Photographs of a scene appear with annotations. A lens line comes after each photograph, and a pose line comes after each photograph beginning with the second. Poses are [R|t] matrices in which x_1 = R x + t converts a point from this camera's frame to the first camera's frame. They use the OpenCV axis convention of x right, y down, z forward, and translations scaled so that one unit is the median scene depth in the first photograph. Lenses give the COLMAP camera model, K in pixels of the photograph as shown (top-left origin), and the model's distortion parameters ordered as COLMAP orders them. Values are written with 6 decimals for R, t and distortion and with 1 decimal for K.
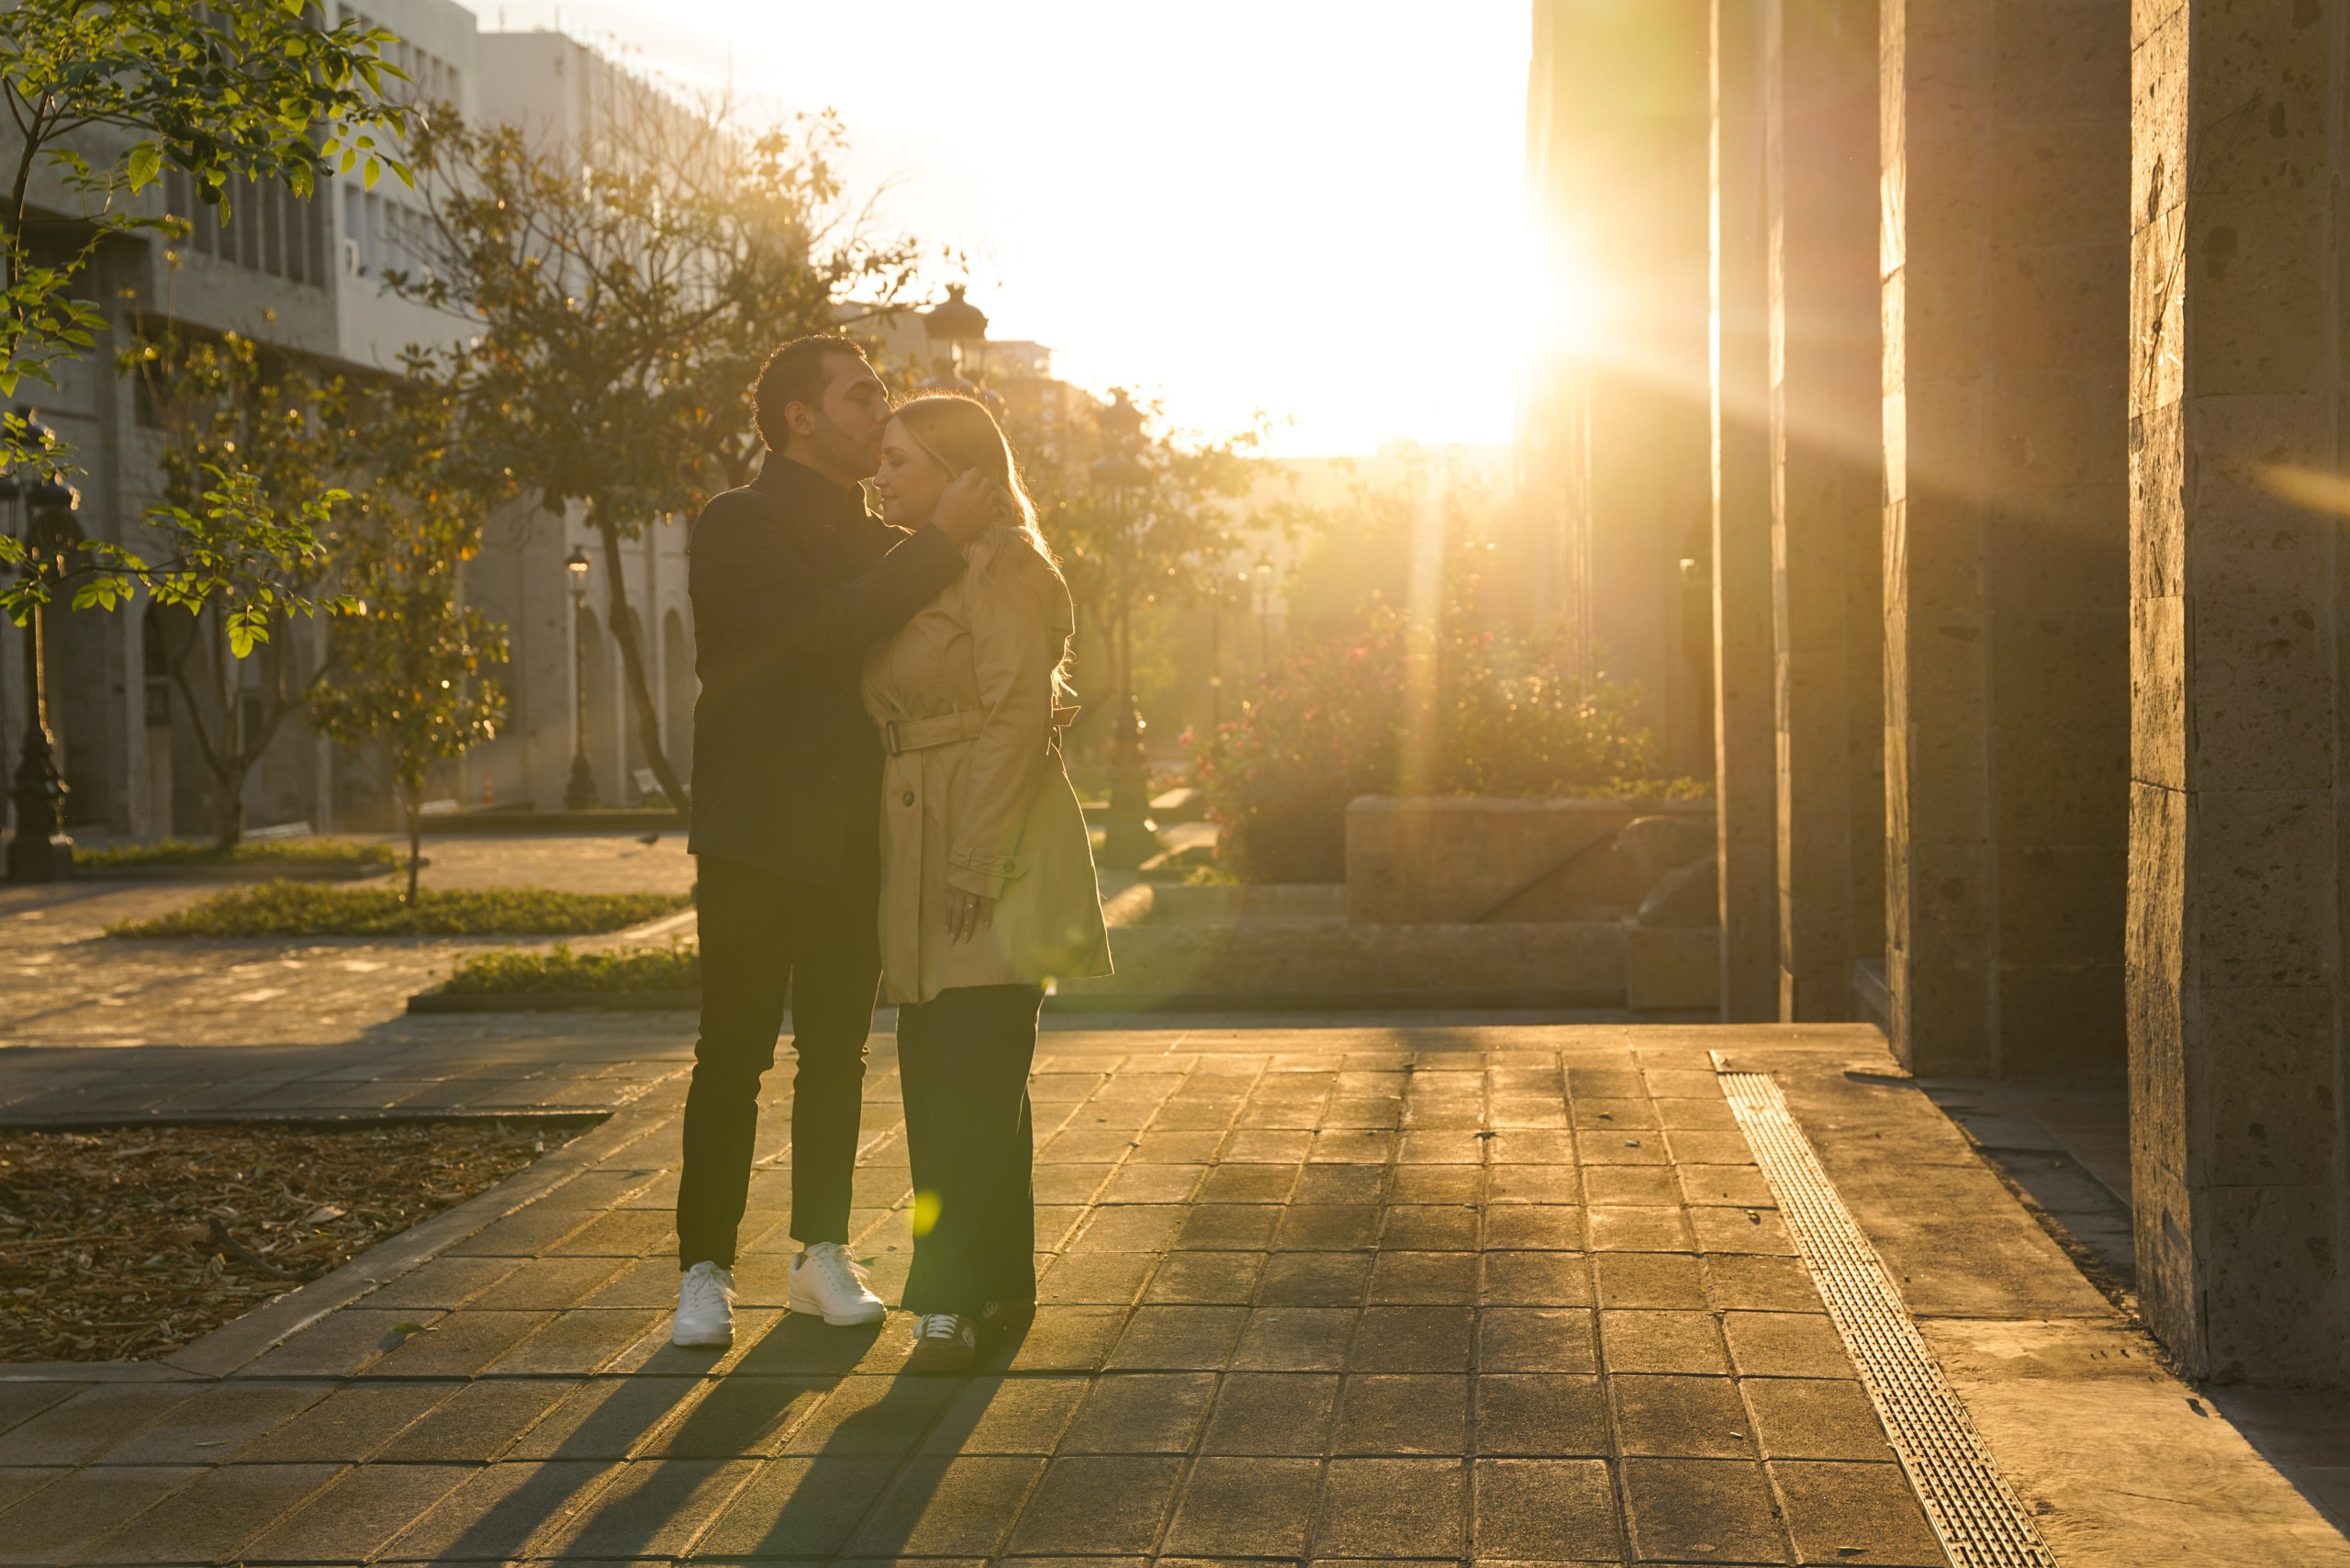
lens RADIAL K [[3836.8, 0, 1175.0], [0, 3836.8, 784.0], [0, 0, 1]] dist [0.181669, 0.257452]
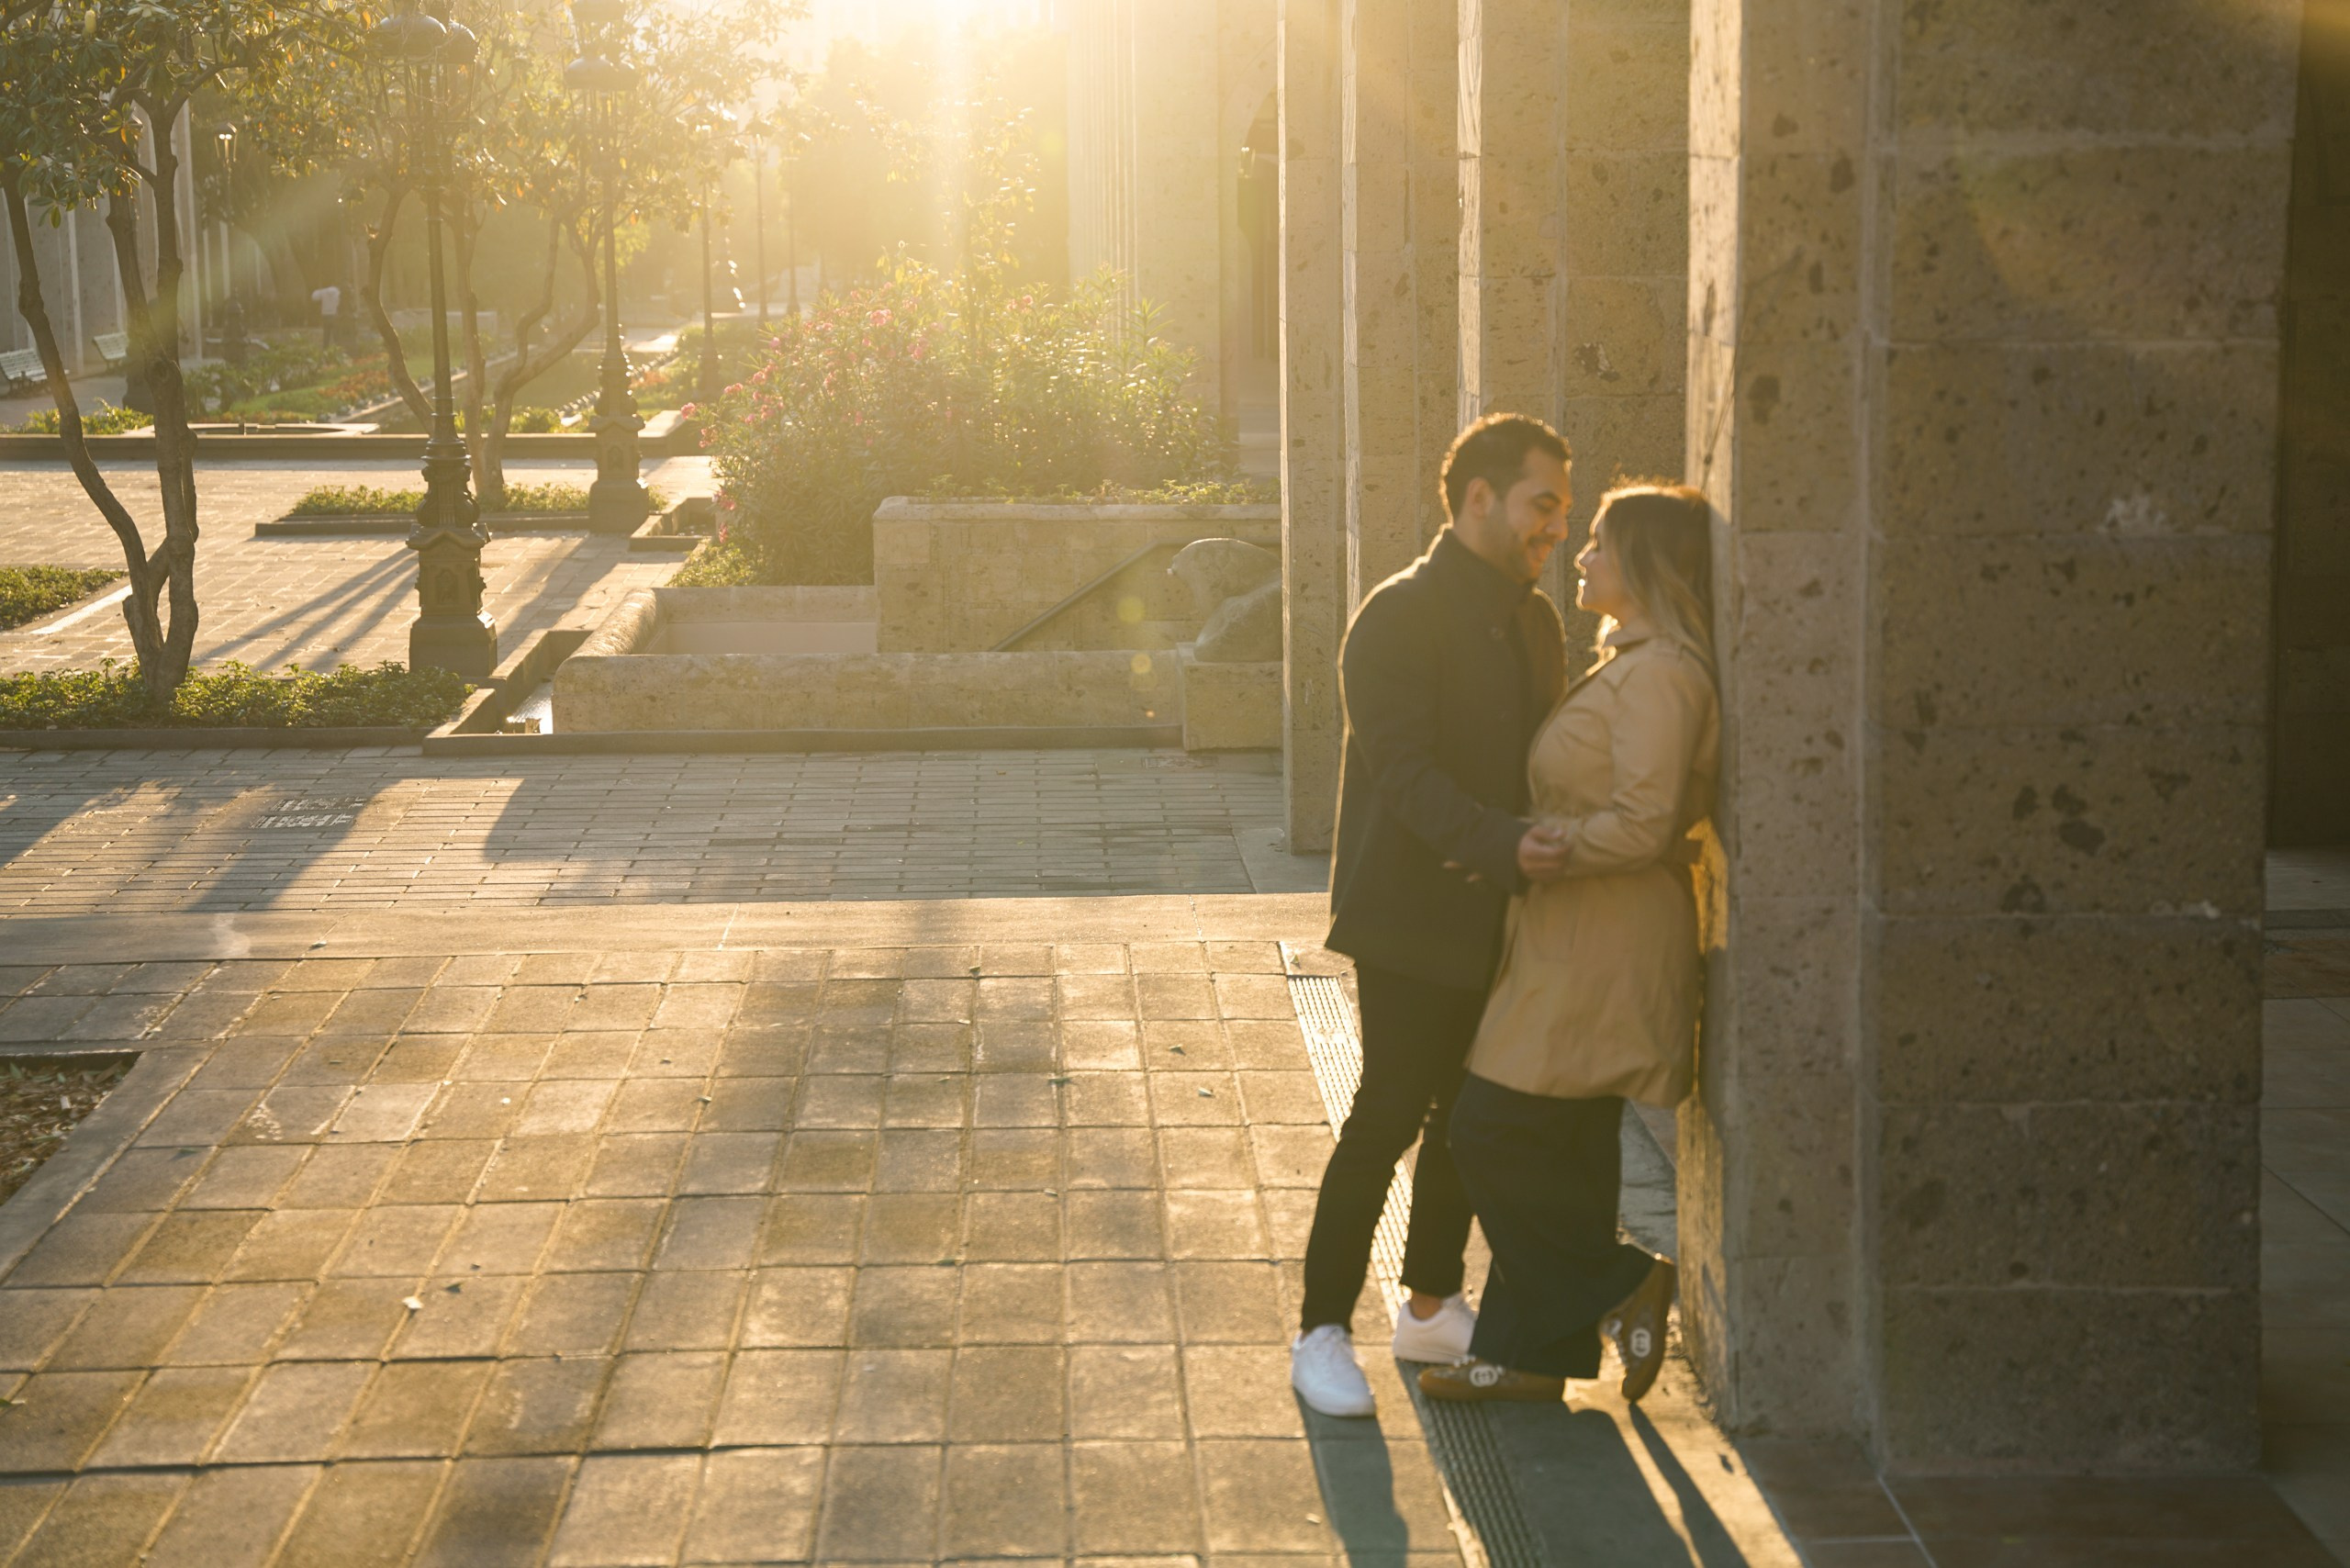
lens RADIAL K [[4454.8, 0, 1175.0], [0, 4454.8, 784.0], [0, 0, 1]] dist [0.233234, 0.773100]
pose [[0.992948, -0.009297, 0.118187, -0.031471], [-0.003281, 0.994383, 0.105791, -0.133876], [-0.118507, -0.105433, 0.987340, -0.166733]]
